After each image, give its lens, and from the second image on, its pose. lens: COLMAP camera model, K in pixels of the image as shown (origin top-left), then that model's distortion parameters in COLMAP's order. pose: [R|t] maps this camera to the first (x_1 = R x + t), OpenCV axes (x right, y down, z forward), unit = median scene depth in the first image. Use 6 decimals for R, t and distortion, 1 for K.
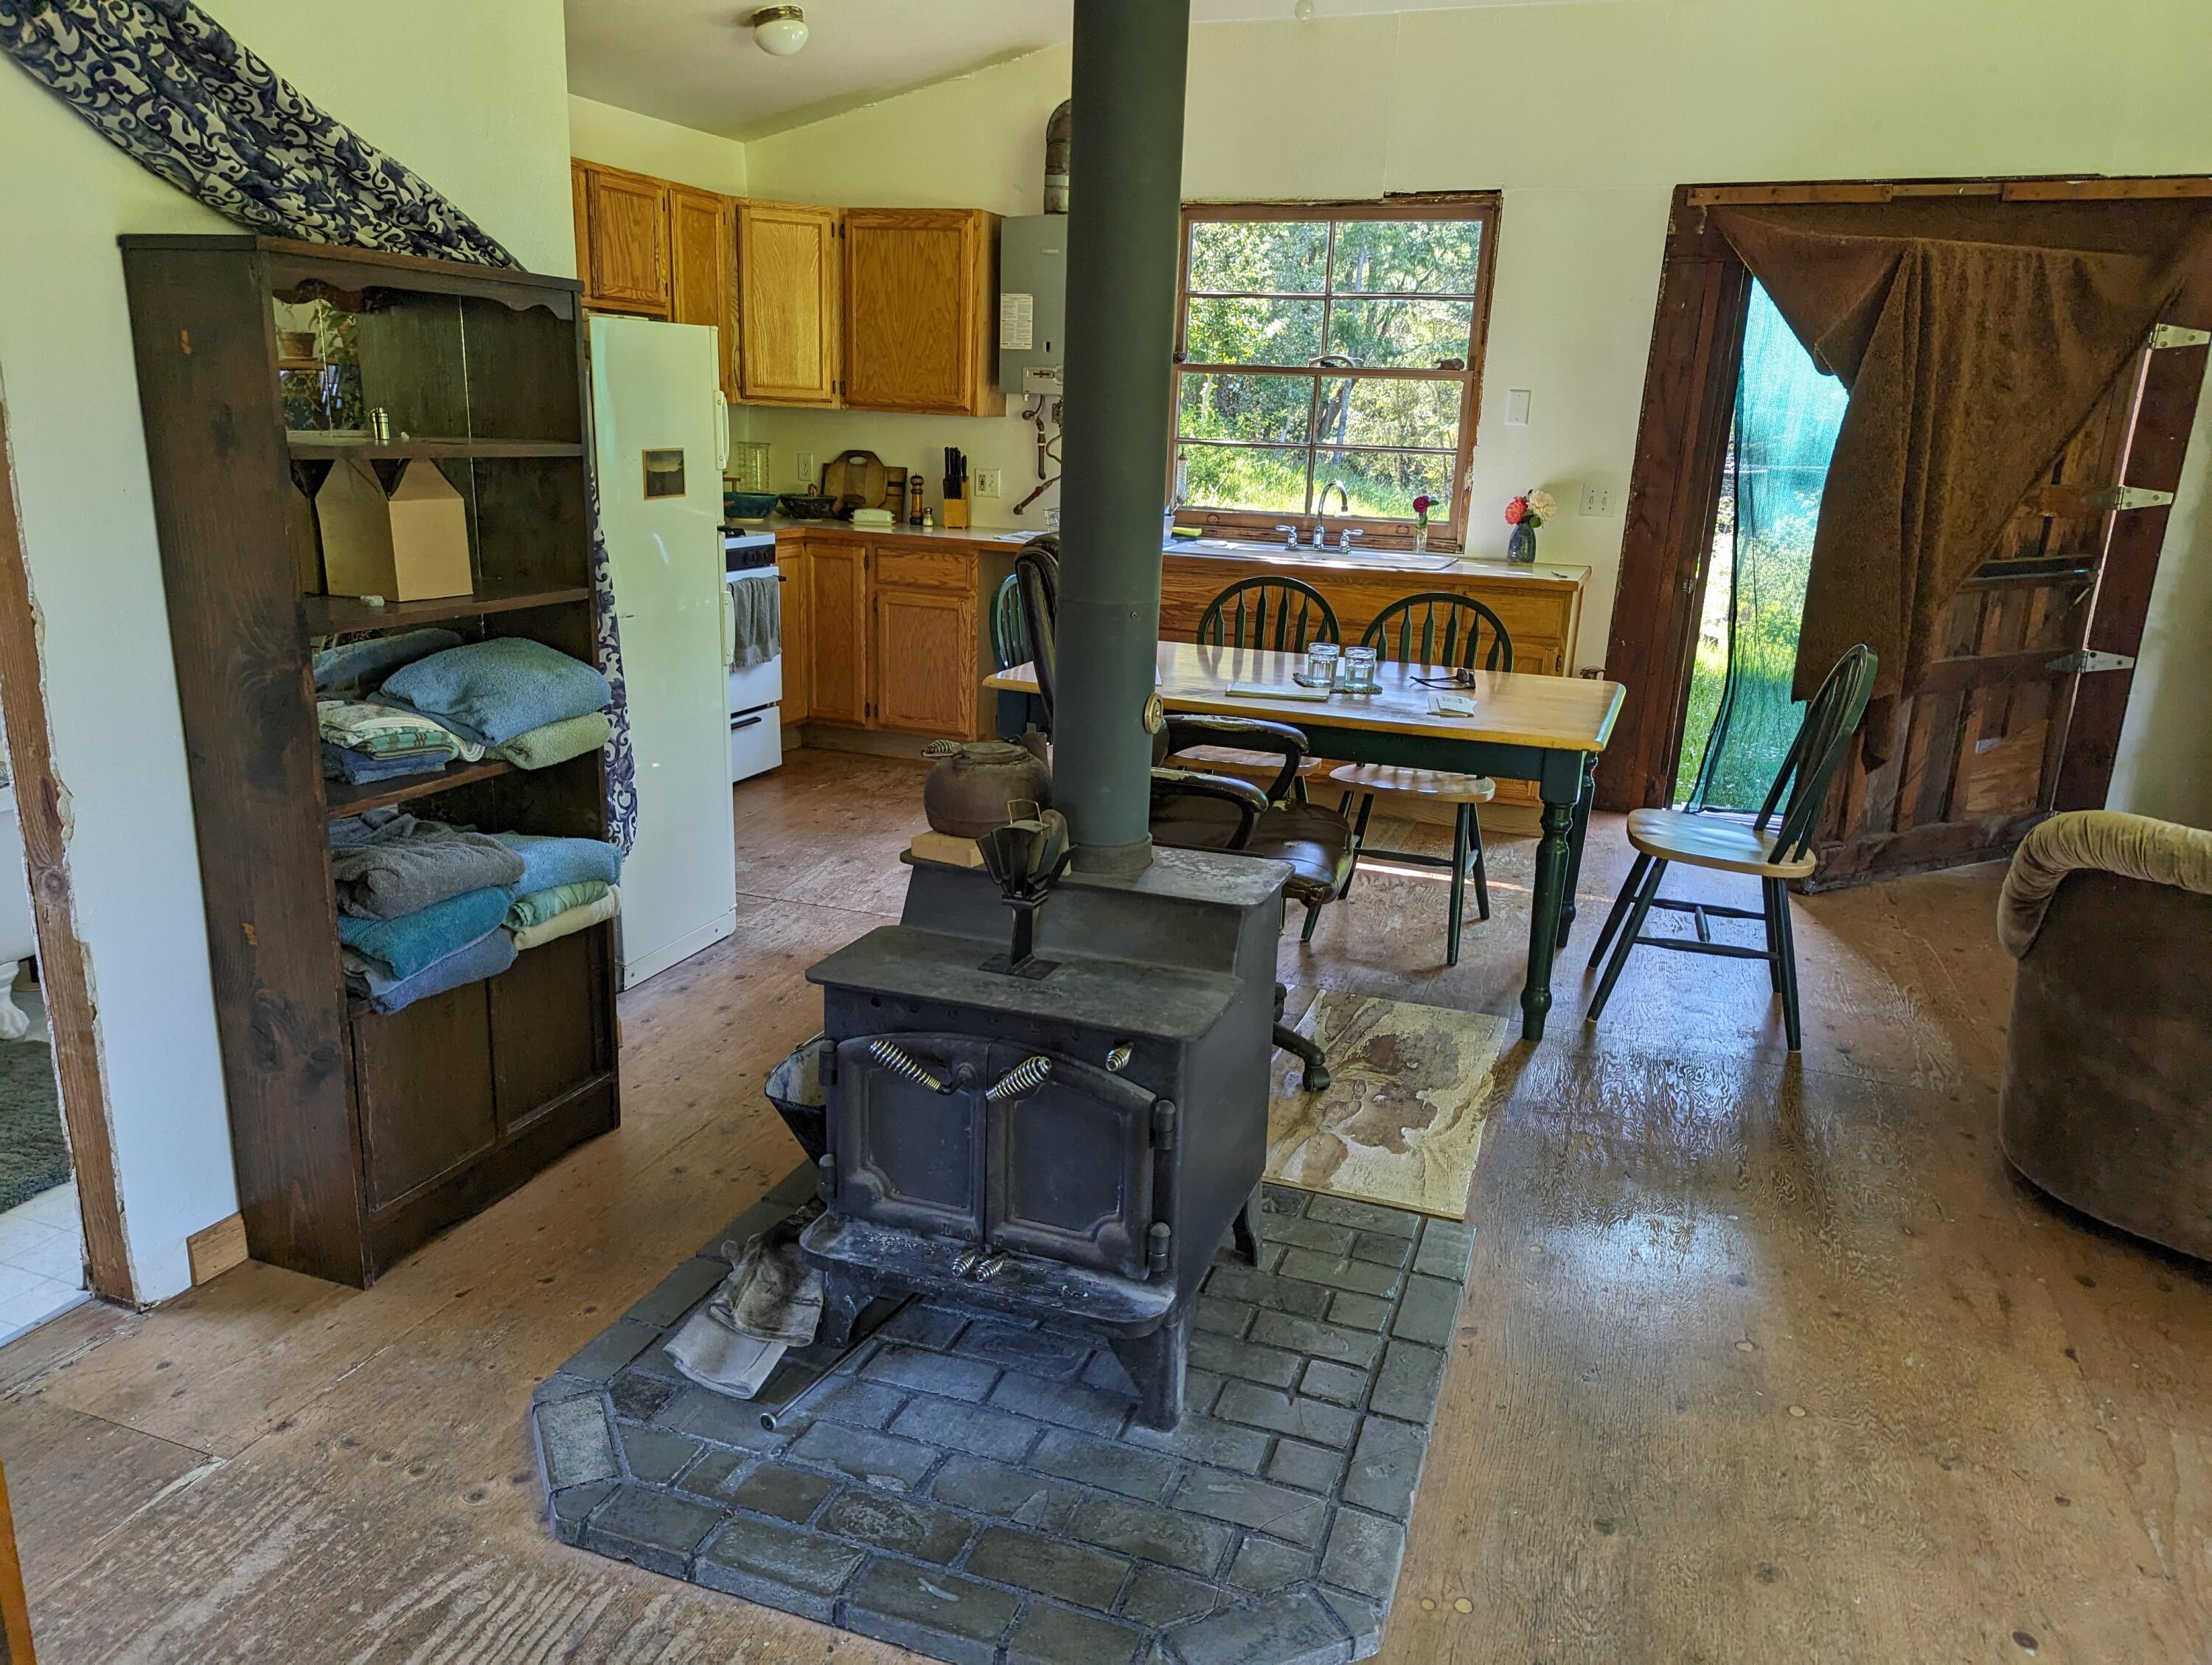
lens RADIAL K [[1571.5, 0, 1107.9], [0, 1571.5, 851.1], [0, 0, 1]] dist [0.057621, -0.050147]
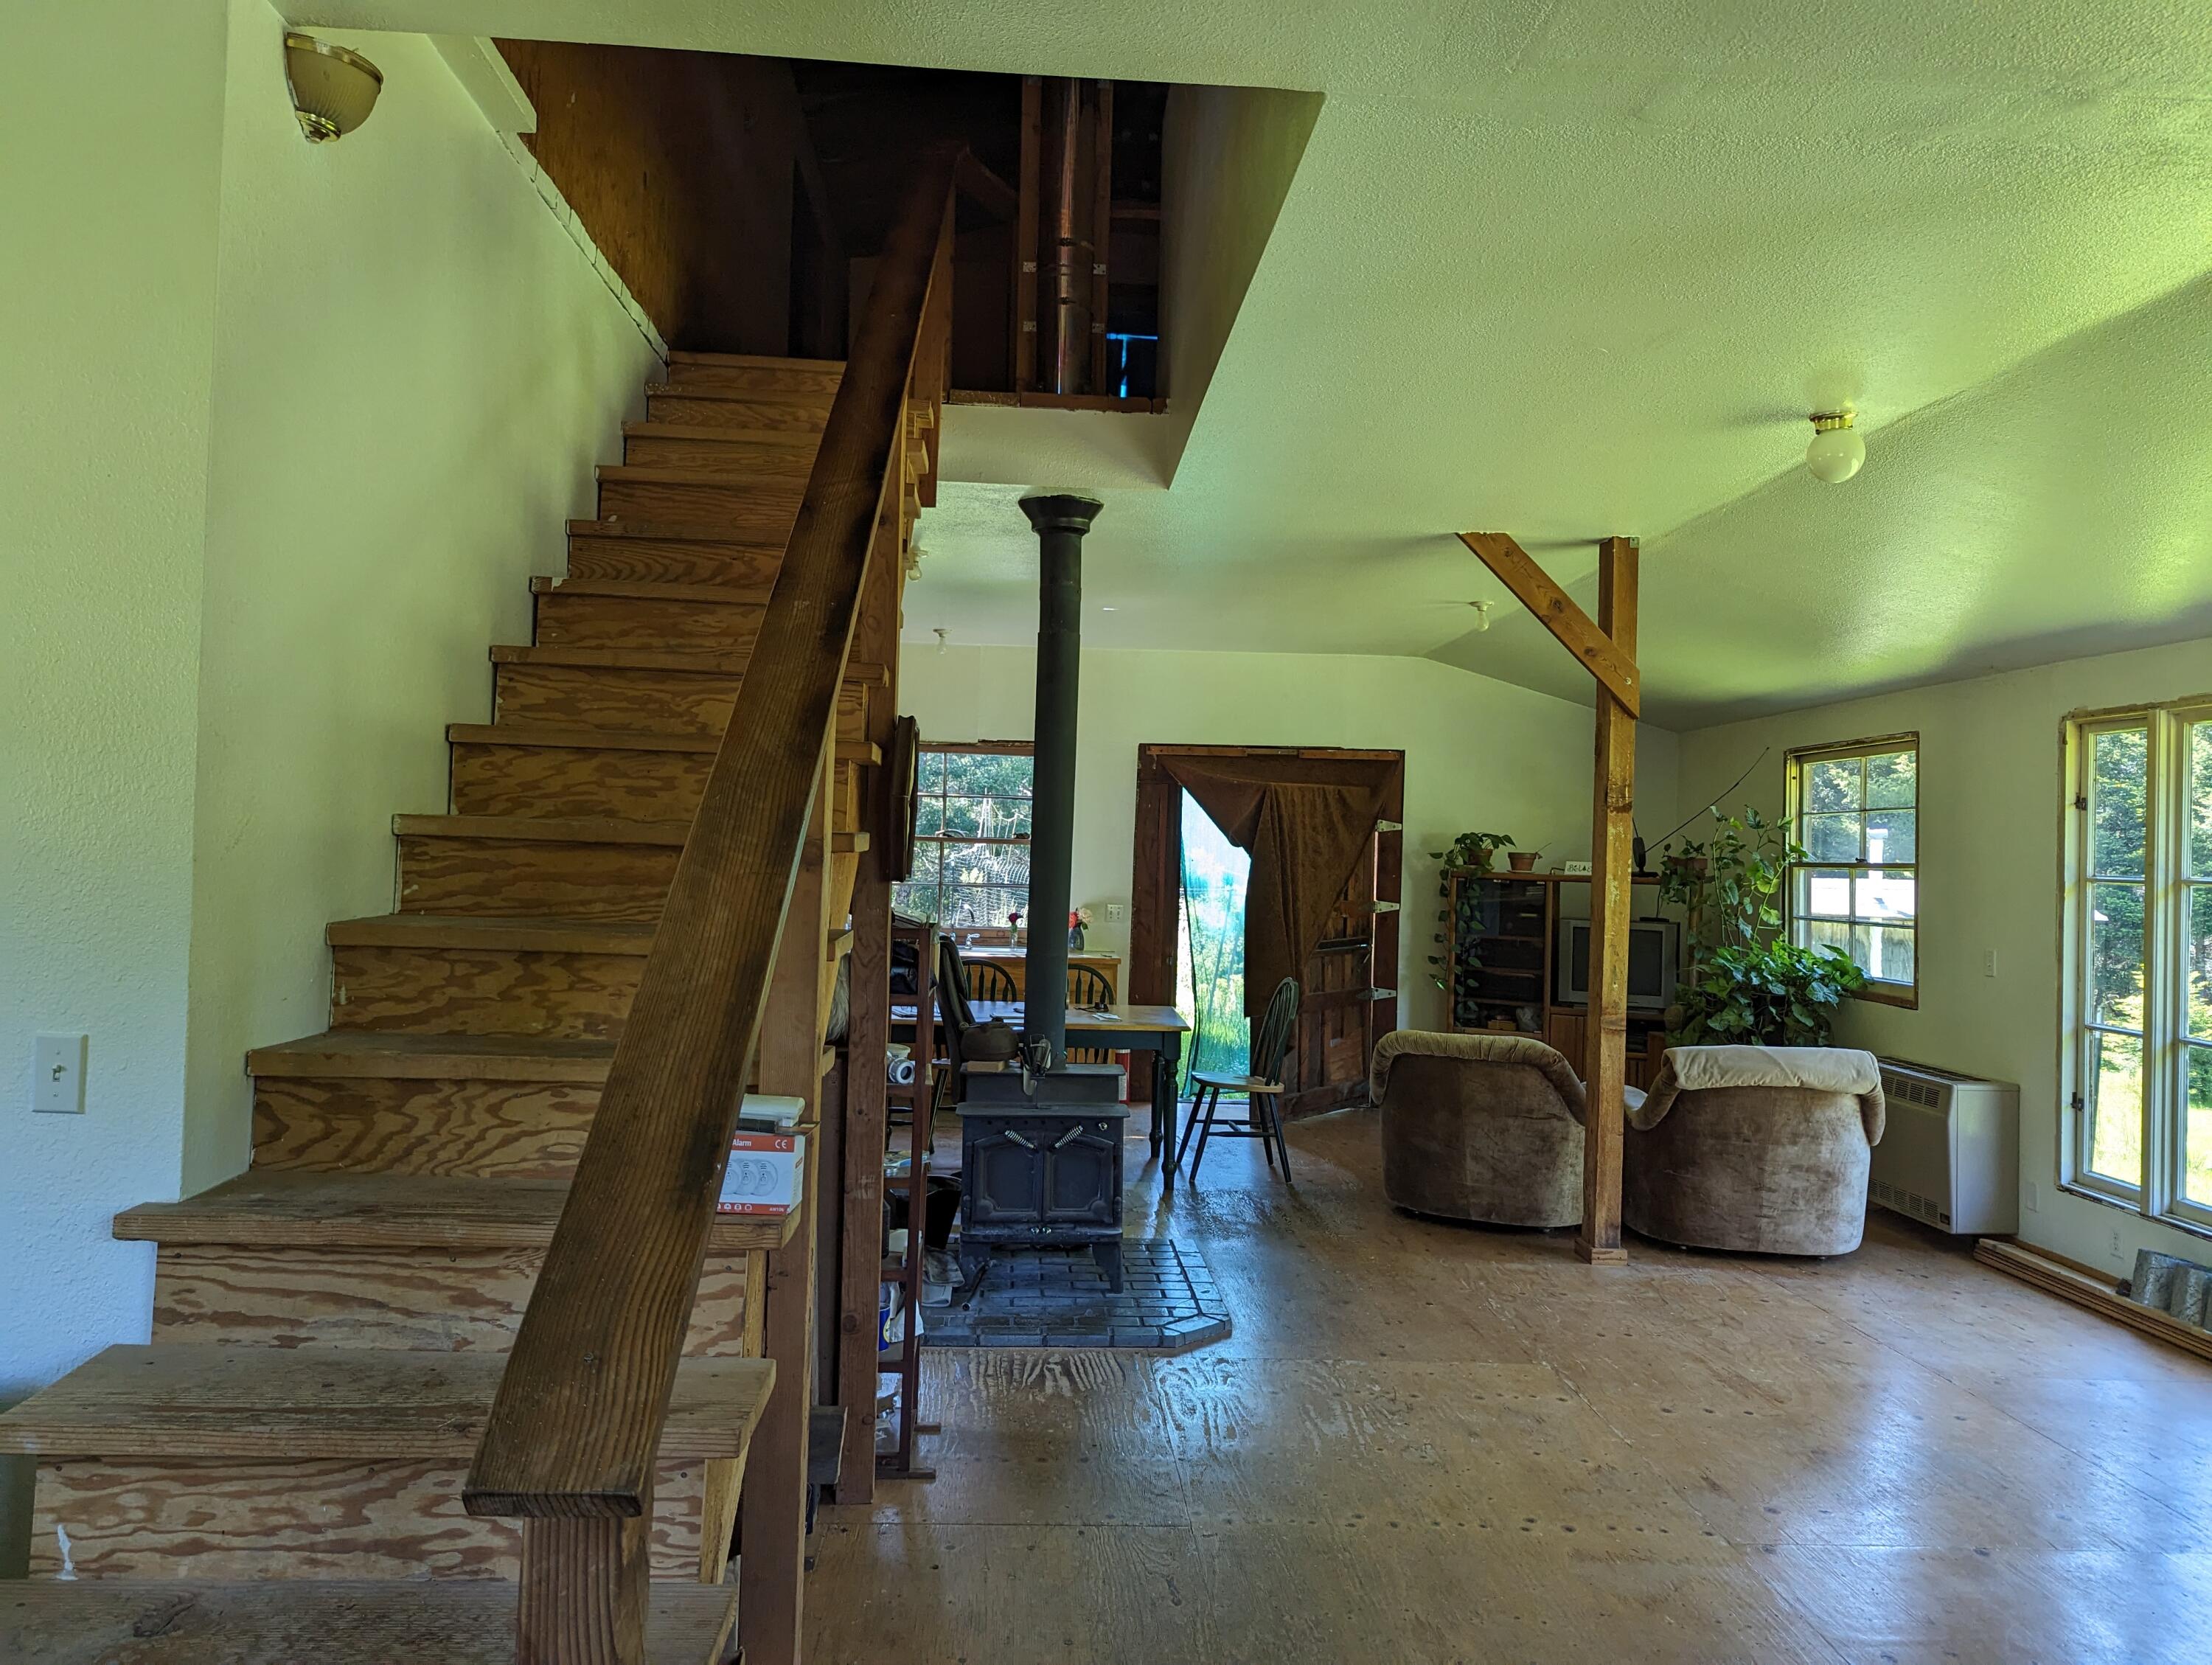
lens RADIAL K [[1562.2, 0, 1106.0], [0, 1562.2, 832.5], [0, 0, 1]] dist [0.073994, -0.059770]
pose [[0.920857, -0.006873, 0.389839, -0.386207], [0.111939, 0.962413, -0.247449, 0.118377], [-0.373486, 0.271504, 0.887014, -0.554826]]
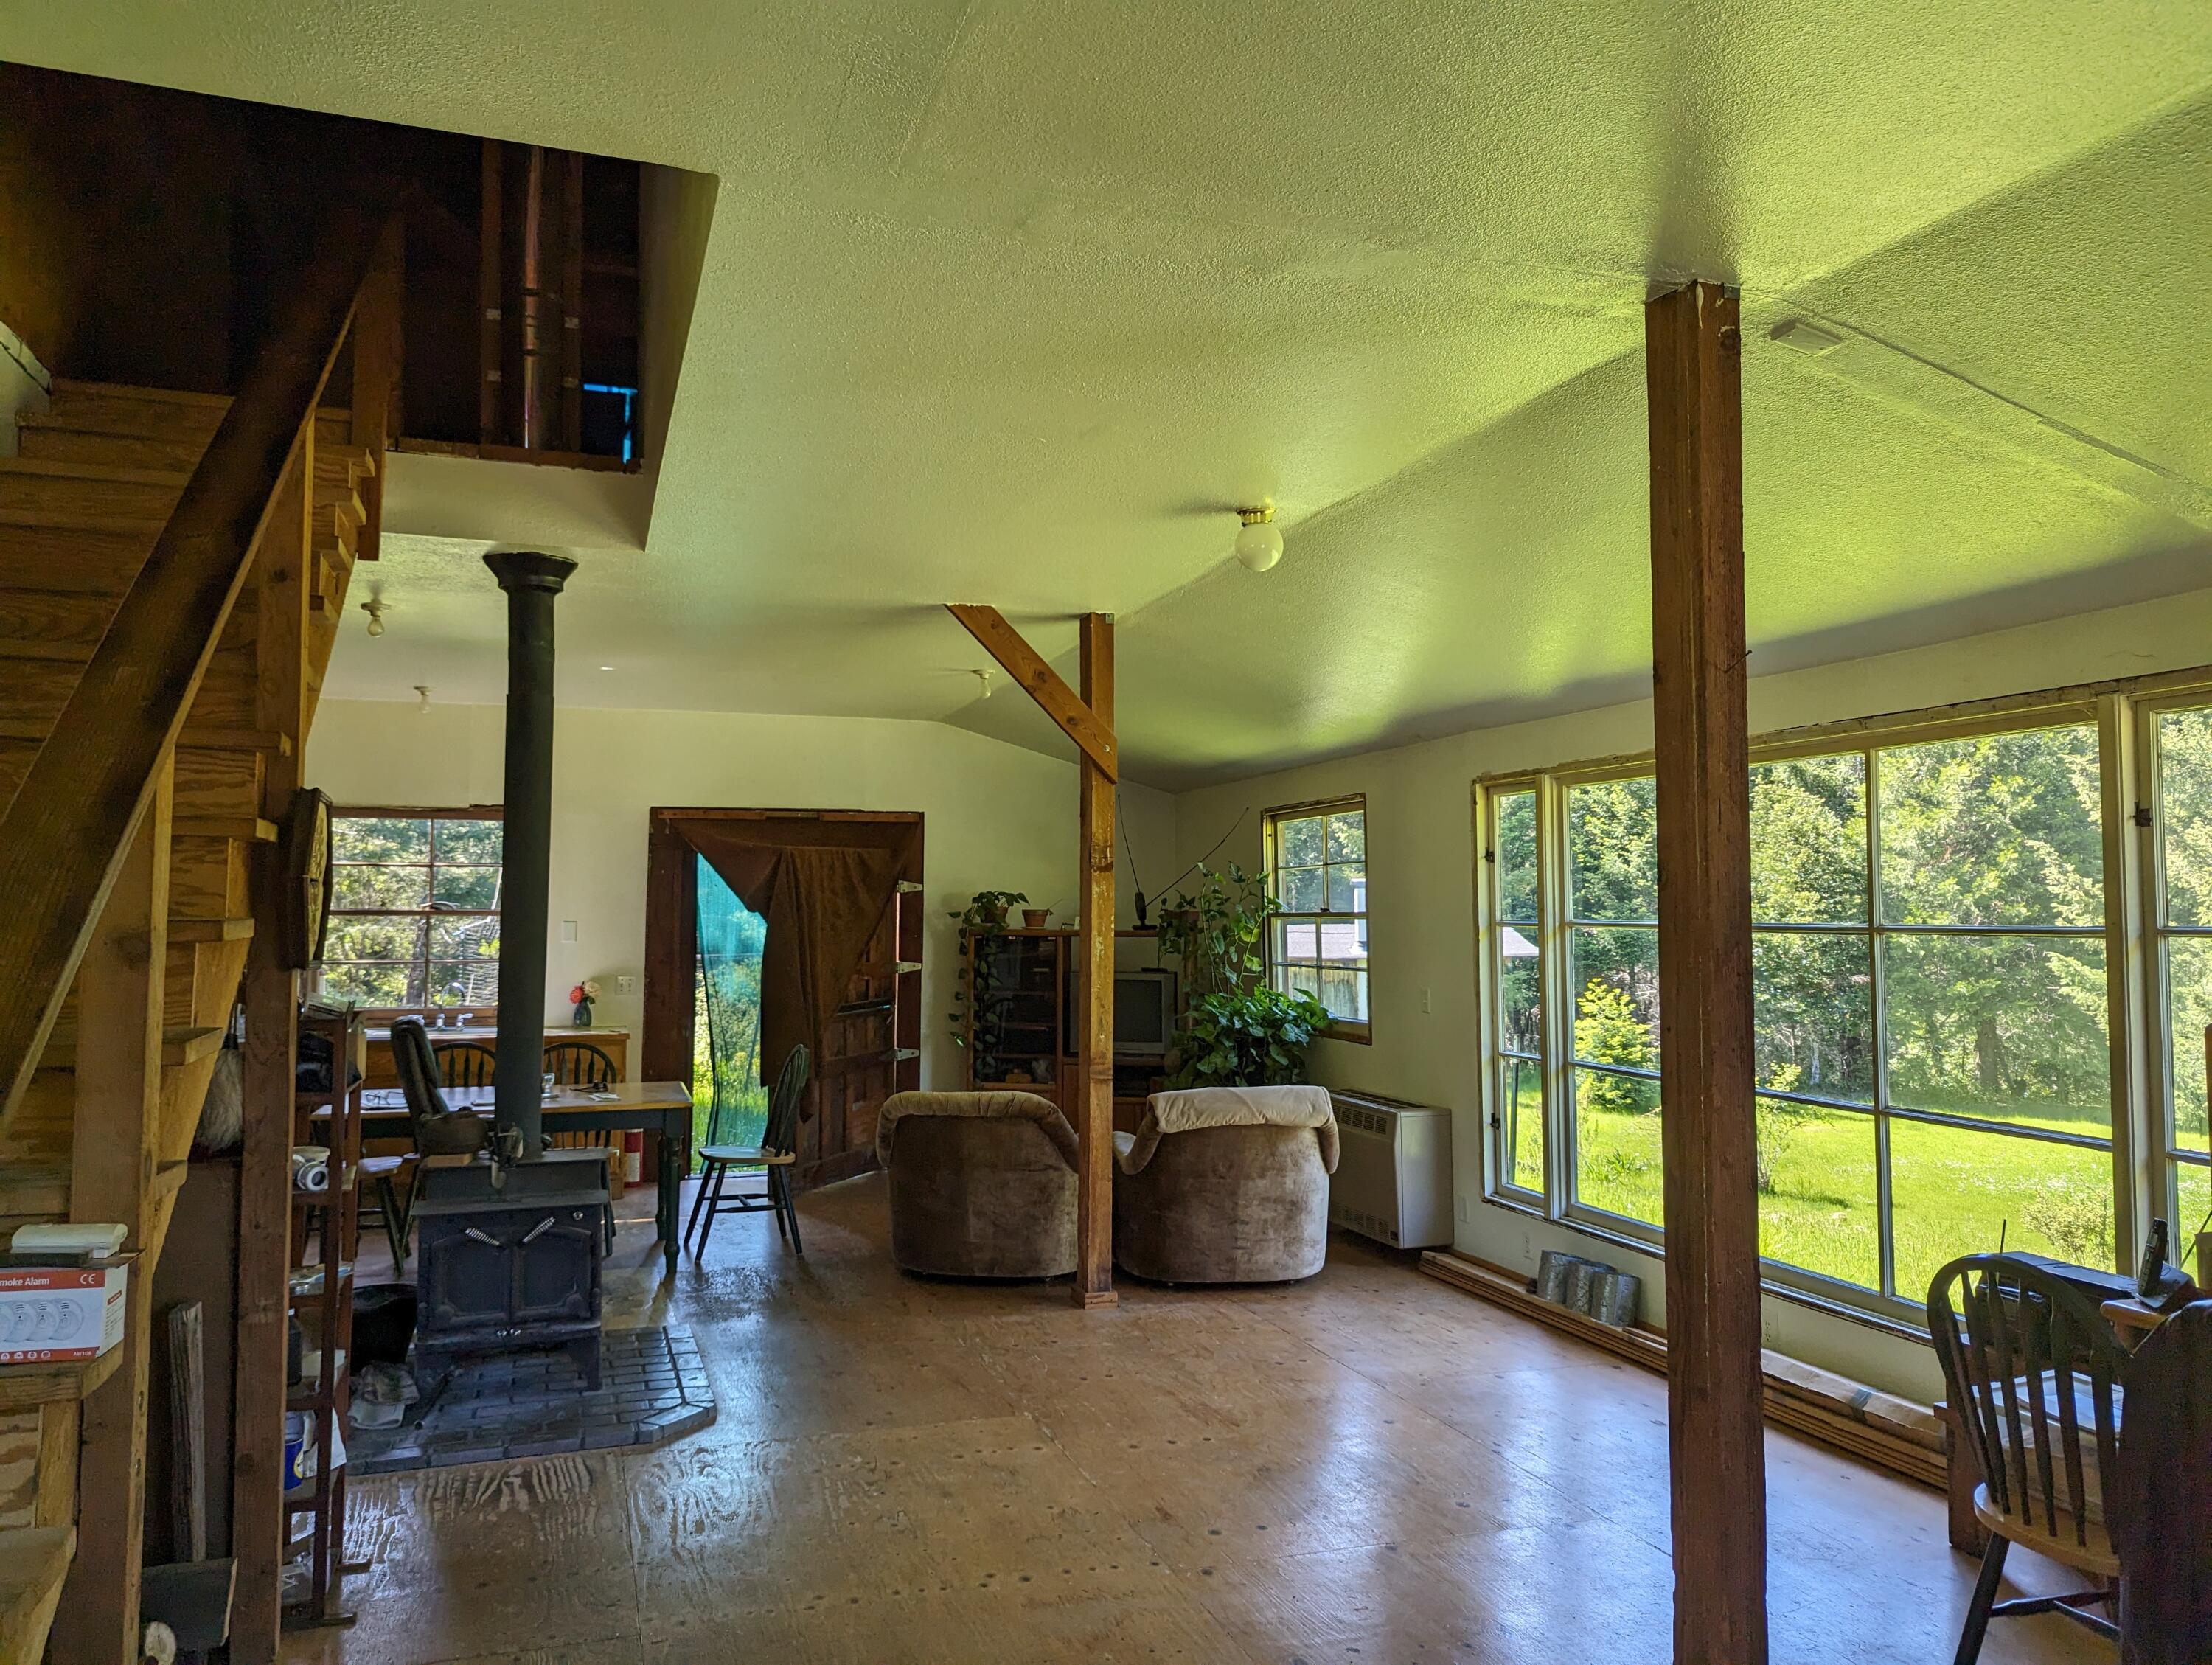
lens RADIAL K [[1565.2, 0, 1072.3], [0, 1565.2, 833.9], [0, 0, 1]] dist [0.067075, -0.054105]
pose [[0.791087, -0.004308, 0.611689, -0.346611], [0.192703, 0.950814, -0.242524, 0.121450], [-0.580558, 0.309732, 0.753007, -0.581404]]
